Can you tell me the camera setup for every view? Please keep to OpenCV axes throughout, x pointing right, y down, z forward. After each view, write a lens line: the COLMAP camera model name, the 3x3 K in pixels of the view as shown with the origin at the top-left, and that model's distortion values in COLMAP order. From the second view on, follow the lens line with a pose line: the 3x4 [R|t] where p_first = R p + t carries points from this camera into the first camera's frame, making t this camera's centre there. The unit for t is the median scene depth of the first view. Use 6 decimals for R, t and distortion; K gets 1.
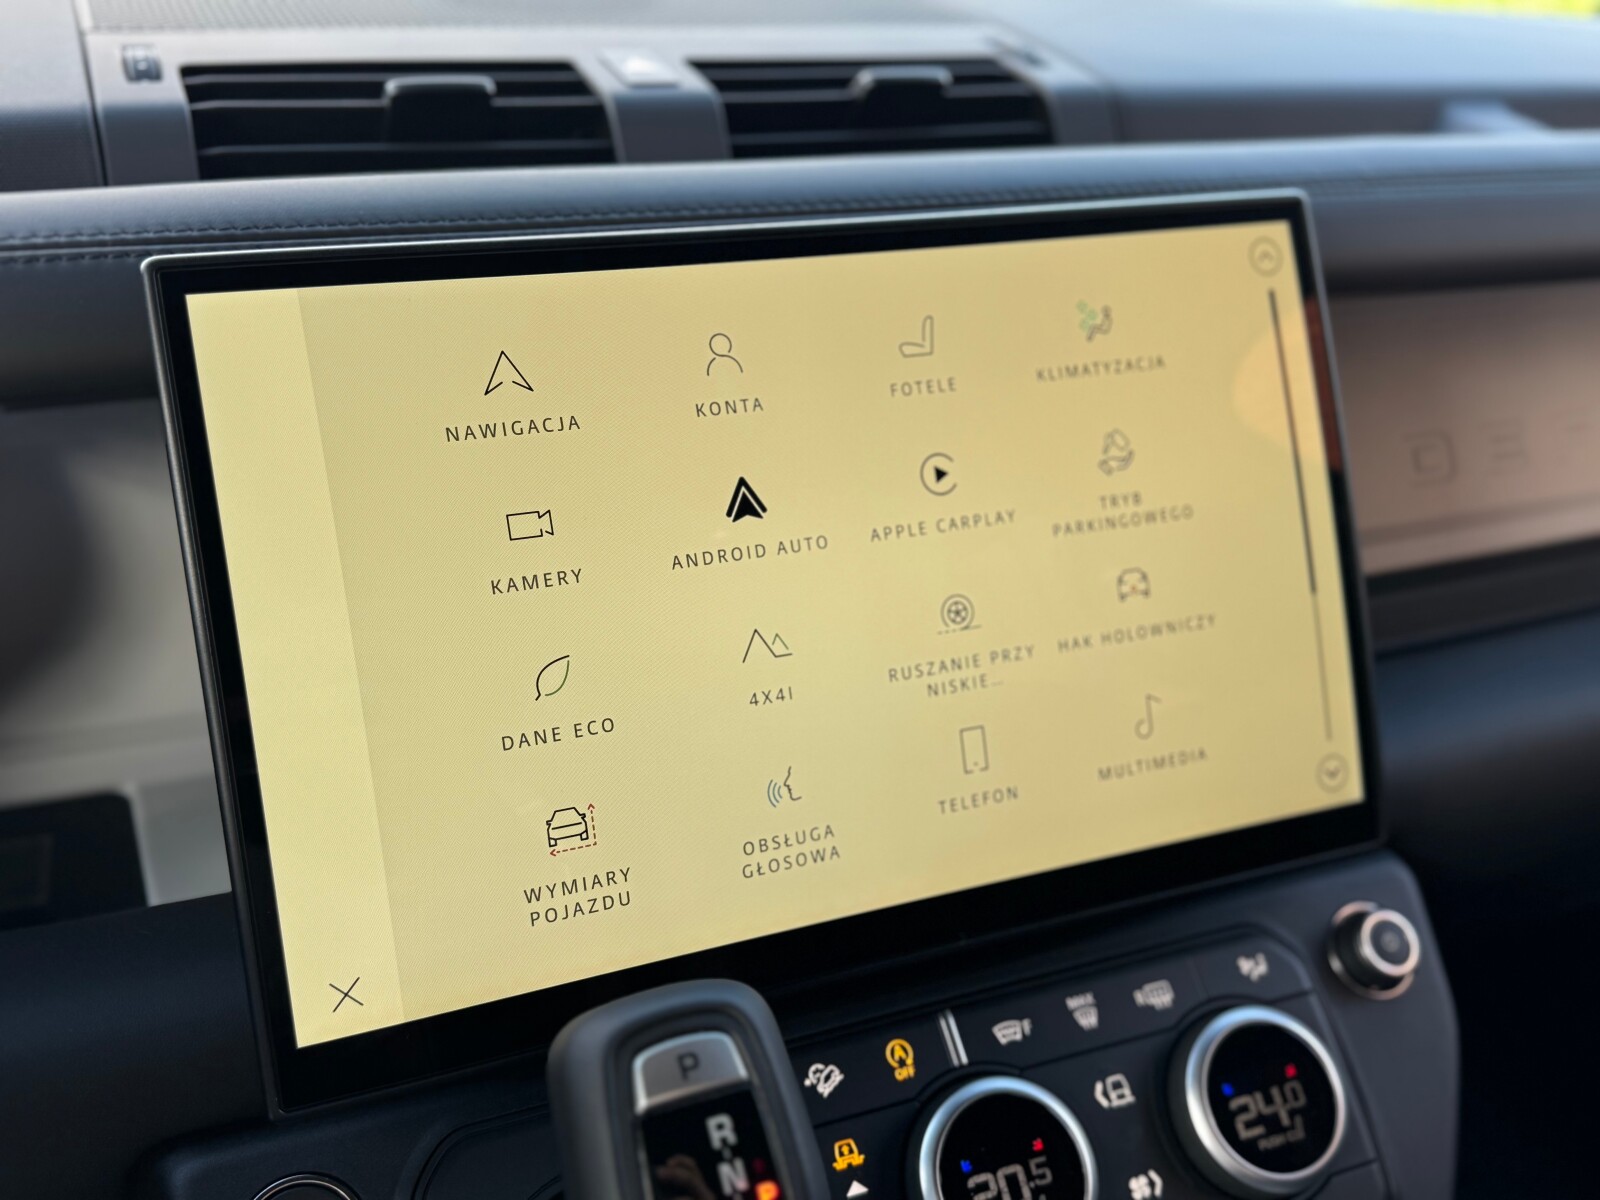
lens RADIAL K [[1609.3, 0, 800.0], [0, 1609.3, 600.0], [0, 0, 1]] dist [0.143335, -0.336788]
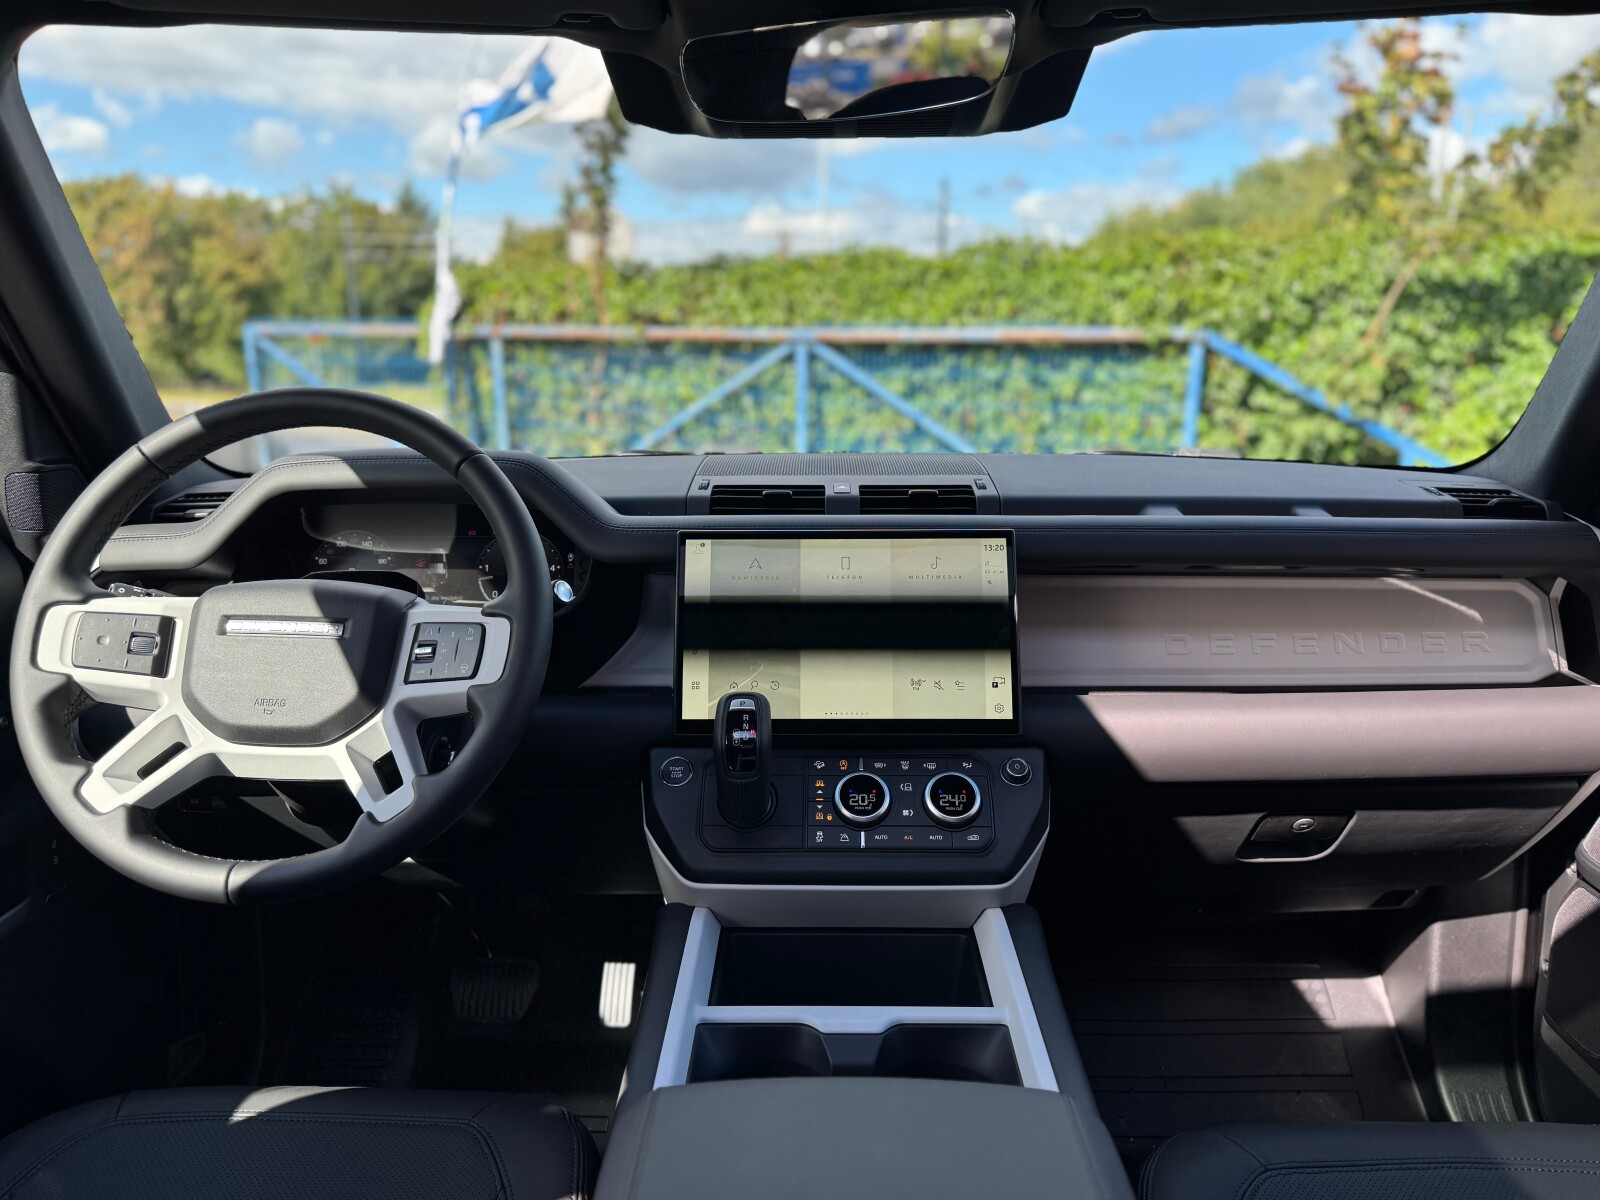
lens RADIAL K [[1115.6, 0, 800.0], [0, 1115.6, 600.0], [0, 0, 1]] dist [0.093022, -0.159836]
pose [[0.912821, 0.061442, -0.403710, 0.883034], [-0.138553, 0.976572, -0.164653, 0.331163], [0.384135, 0.206234, 0.899949, -1.205509]]
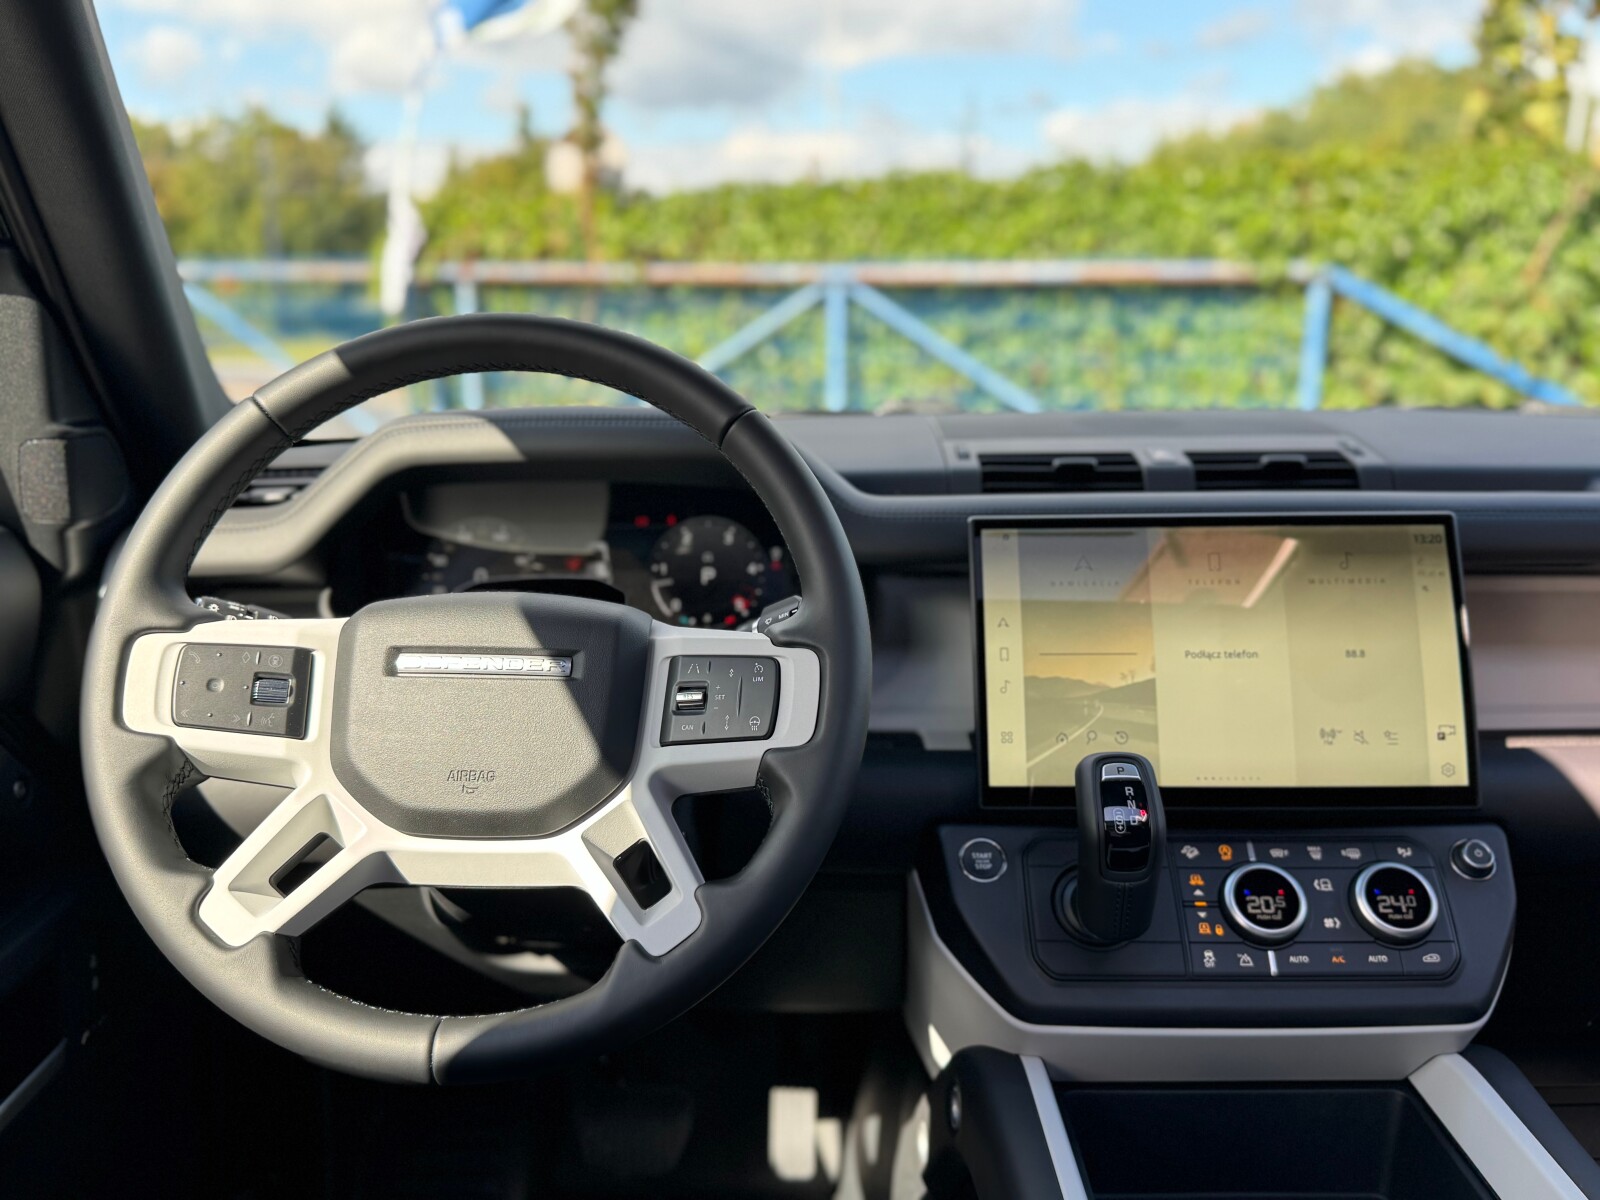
lens RADIAL K [[1321.4, 0, 800.0], [0, 1321.4, 600.0], [0, 0, 1]] dist [0.133932, -0.331506]
pose [[0.913424, 0.059277, -0.402669, 0.252477], [-0.134189, 0.977881, -0.160446, 0.307178], [0.384251, 0.200589, 0.901174, -1.065863]]
